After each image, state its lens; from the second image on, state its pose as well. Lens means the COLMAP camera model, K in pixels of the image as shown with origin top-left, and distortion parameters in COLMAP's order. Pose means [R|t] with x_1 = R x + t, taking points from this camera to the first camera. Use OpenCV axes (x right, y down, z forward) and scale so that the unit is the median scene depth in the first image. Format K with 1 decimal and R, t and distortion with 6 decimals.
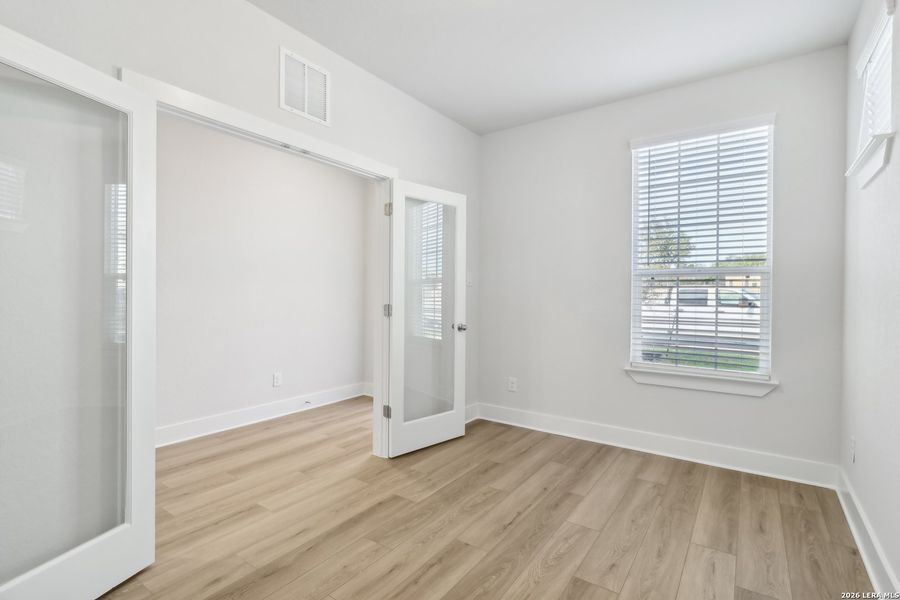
lens RADIAL K [[429.4, 0, 449.5], [0, 429.4, 297.0], [0, 0, 1]] dist [0.000932, 0.000276]
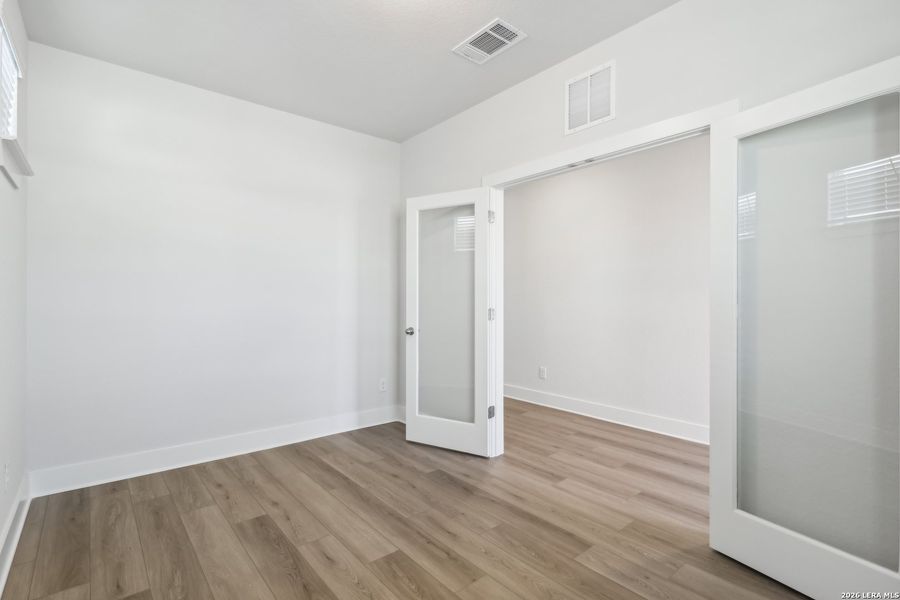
lens RADIAL K [[429.4, 0, 449.5], [0, 429.4, 297.0], [0, 0, 1]] dist [0.000932, 0.000276]
pose [[-0.261878, -0.013695, -0.965004, 0.755052], [-0.005670, 0.999904, -0.012651, 0.002386], [0.965084, 0.002159, -0.261930, 0.973585]]
